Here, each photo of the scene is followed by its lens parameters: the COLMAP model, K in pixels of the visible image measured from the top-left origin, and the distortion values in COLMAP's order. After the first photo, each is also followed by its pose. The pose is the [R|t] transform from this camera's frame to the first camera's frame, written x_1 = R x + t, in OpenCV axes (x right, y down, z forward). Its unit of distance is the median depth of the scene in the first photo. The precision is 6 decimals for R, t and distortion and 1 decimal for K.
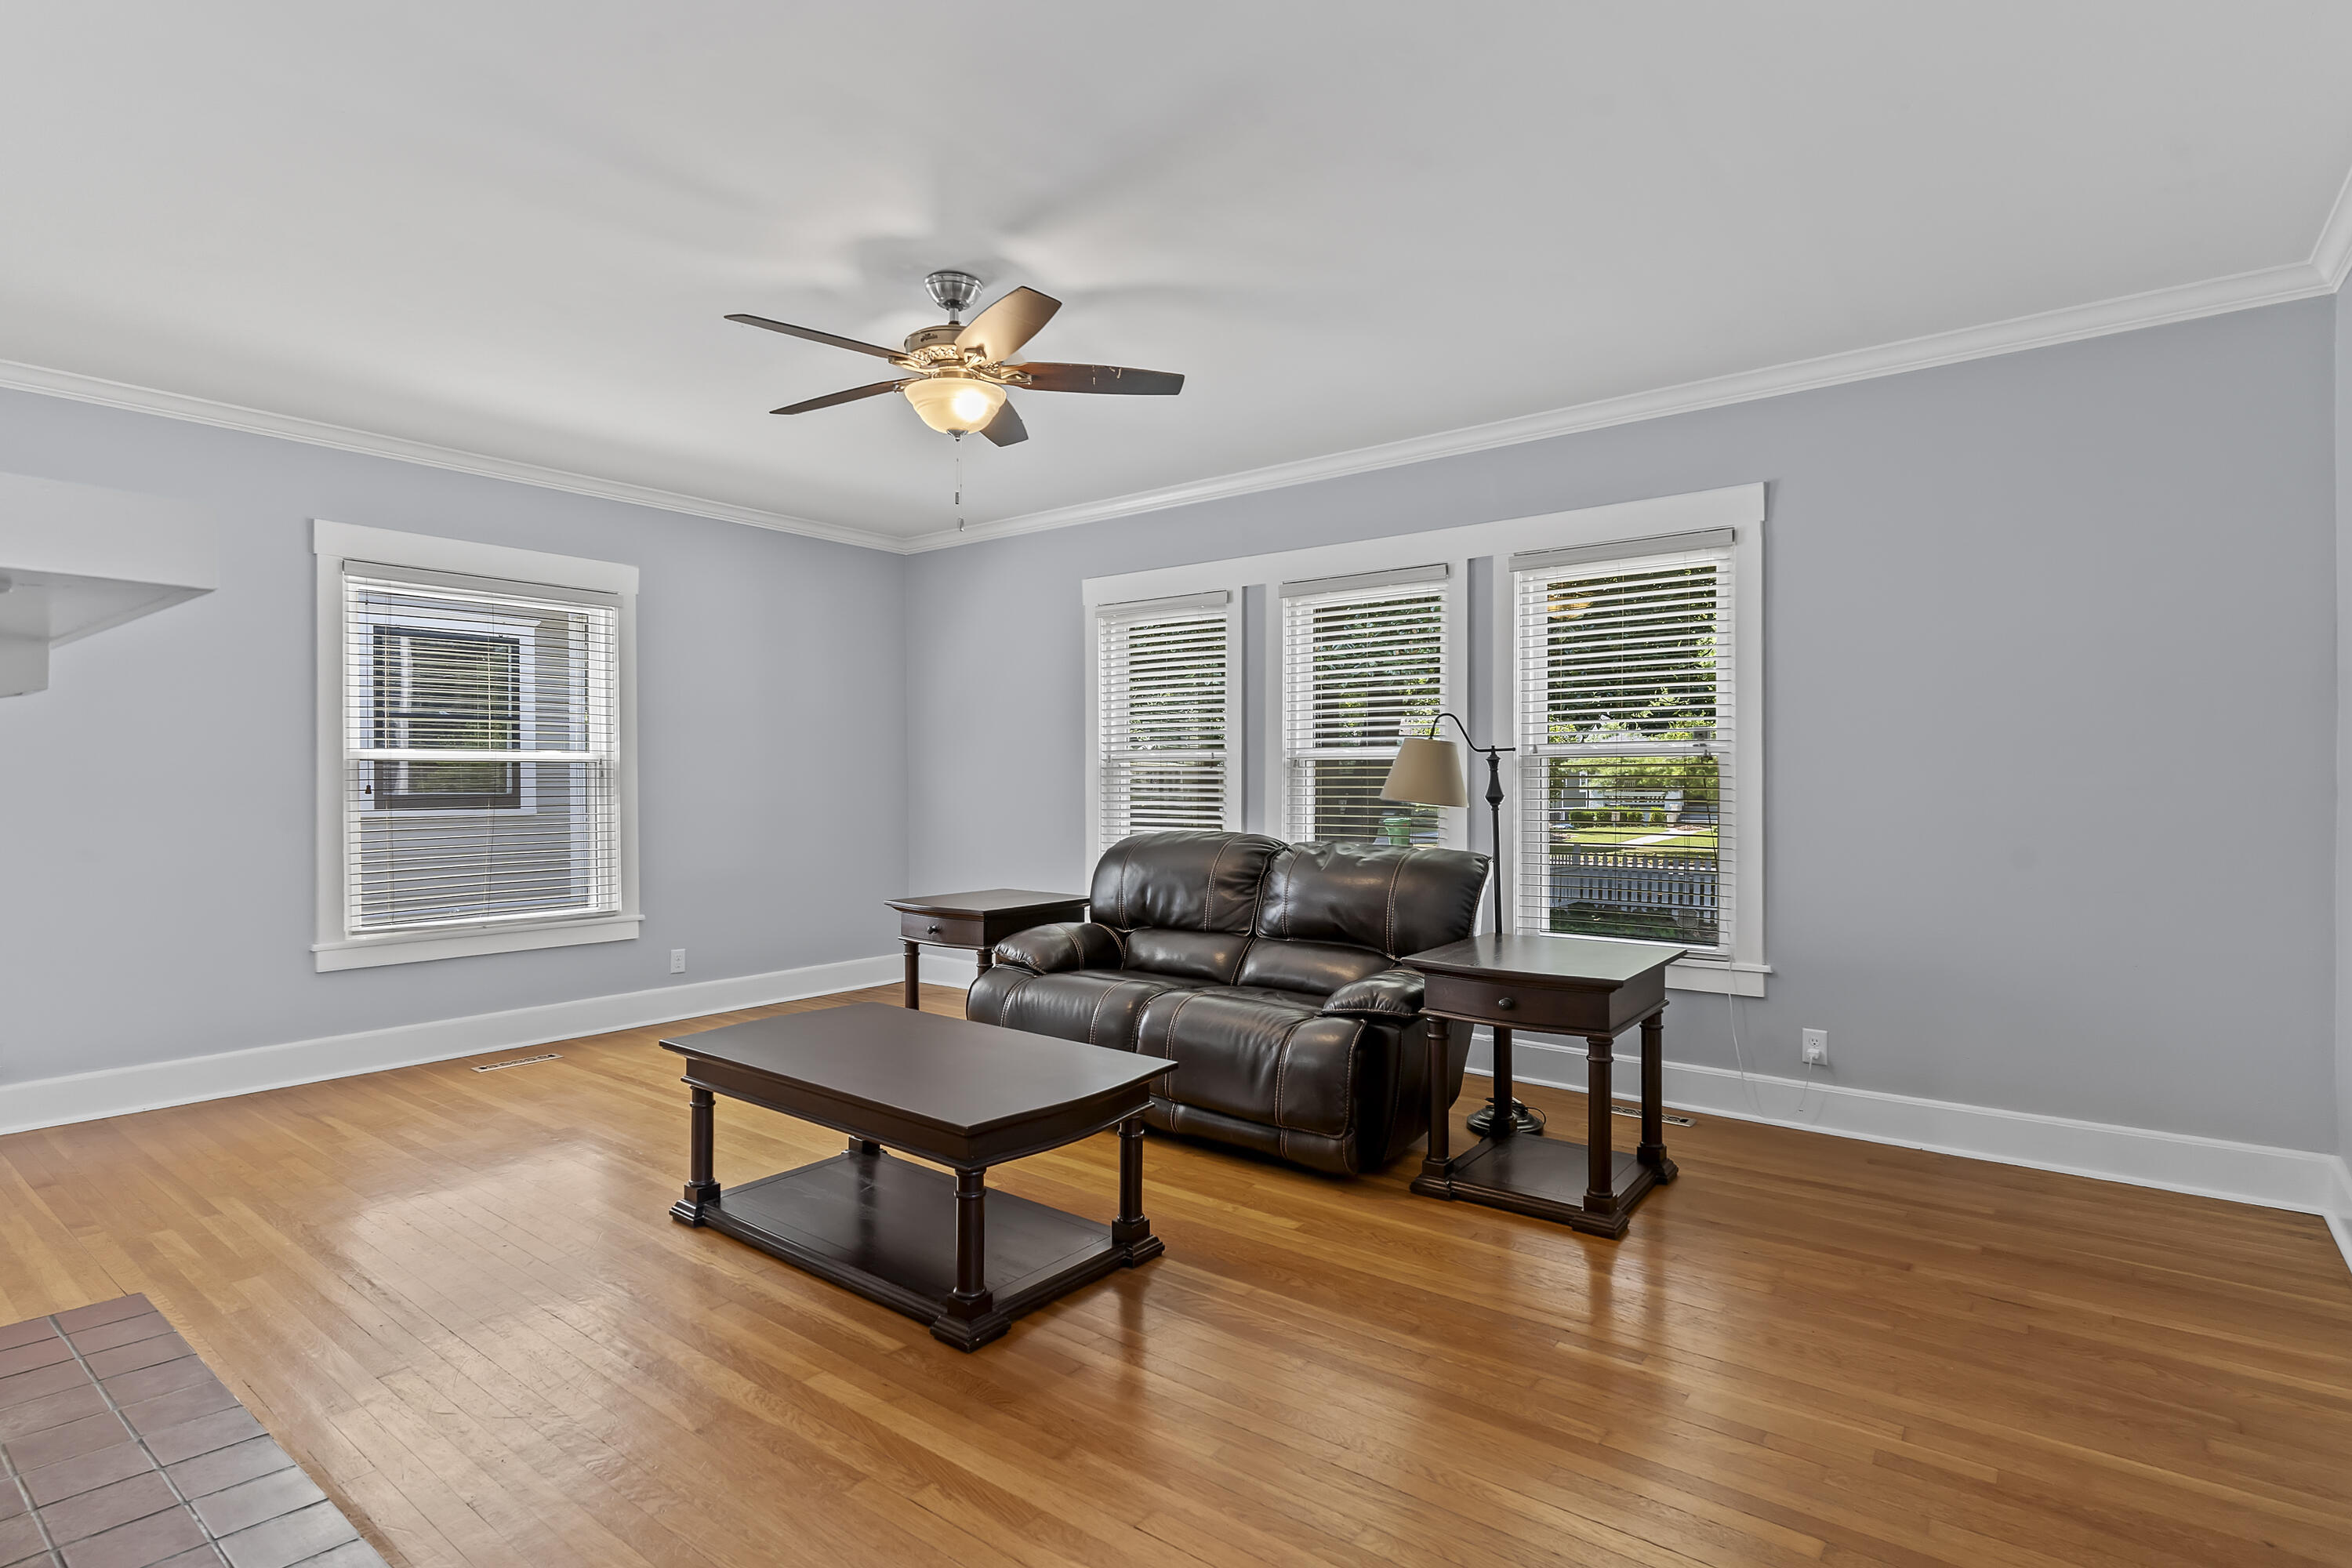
lens RADIAL K [[1145.6, 0, 1144.1], [0, 1145.6, 786.3], [0, 0, 1]] dist [0.005288, -0.002119]
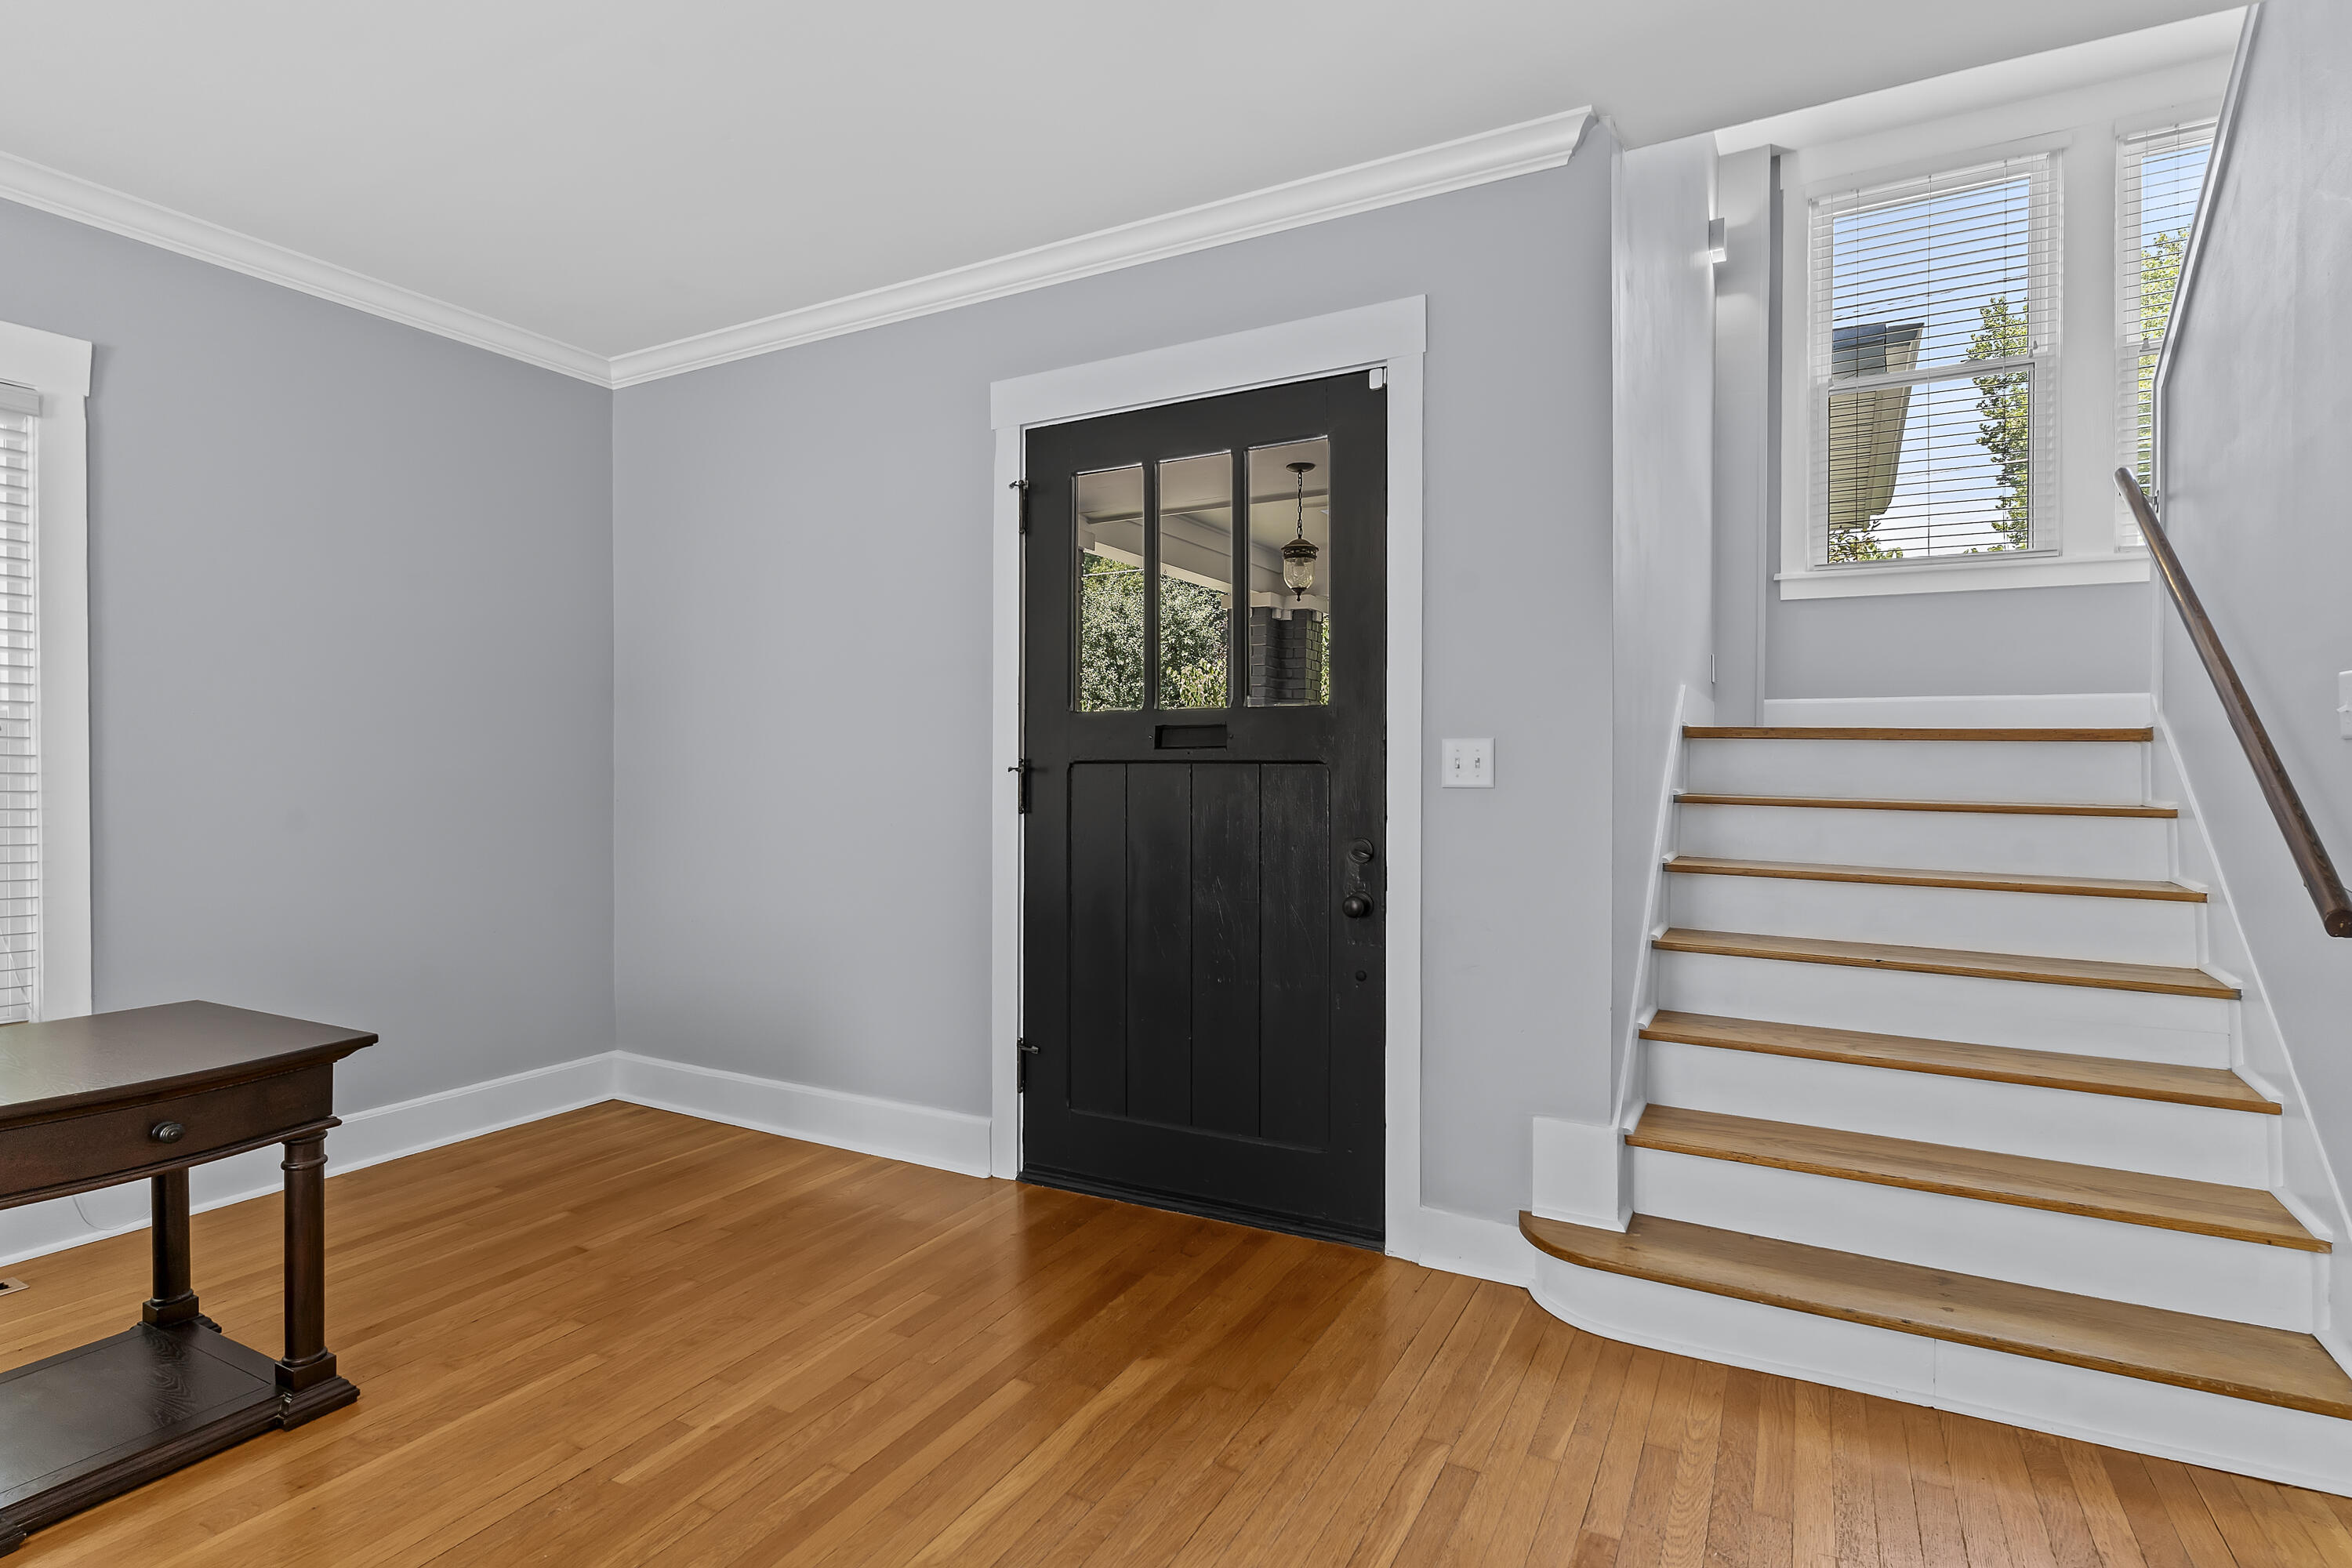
lens RADIAL K [[1145.6, 0, 1187.2], [0, 1145.6, 773.5], [0, 0, 1]] dist [0.005288, -0.002119]
pose [[-0.178432, -0.000369, 0.983952, -0.366471], [0.005132, 0.999986, 0.001306, 0.007264], [-0.983939, 0.005283, -0.178427, 0.592612]]
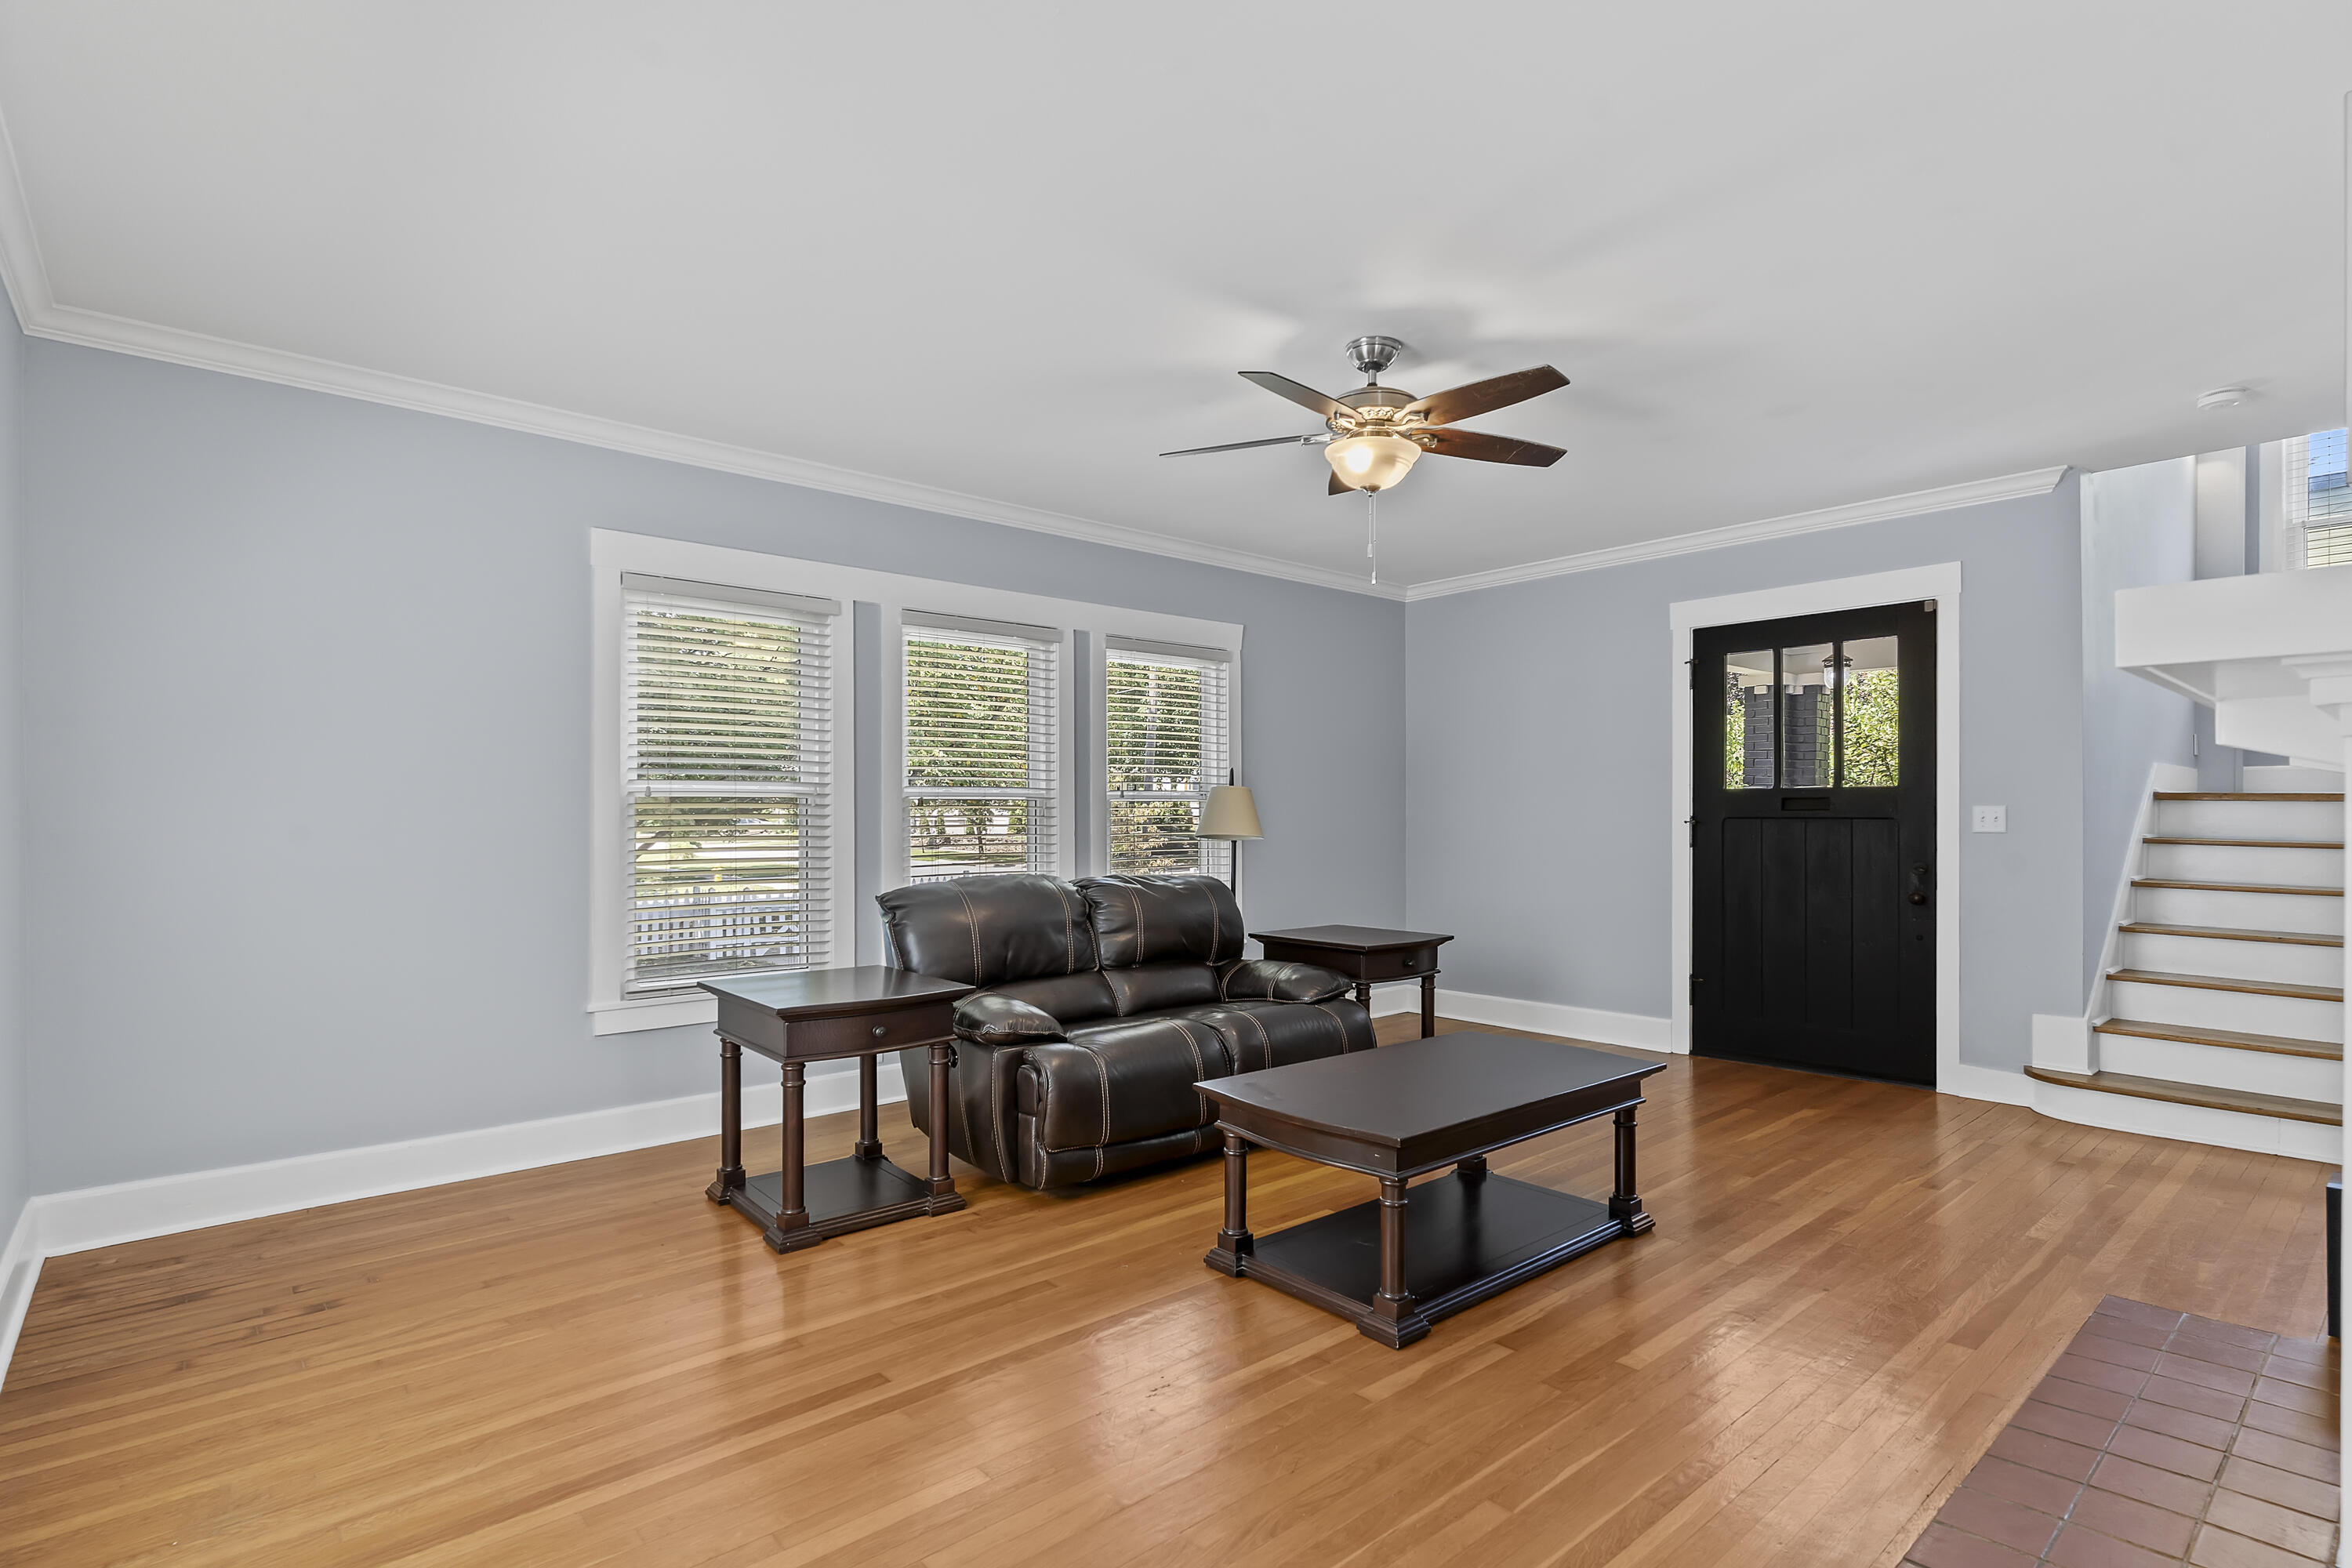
lens RADIAL K [[1145.6, 0, 1203.5], [0, 1145.6, 814.8], [0, 0, 1]] dist [0.005288, -0.002119]
pose [[0.160167, 0.001521, 0.987089, -1.301675], [0.007376, 0.999969, -0.002737, -0.008235], [-0.987062, 0.007719, 0.160151, 1.052740]]
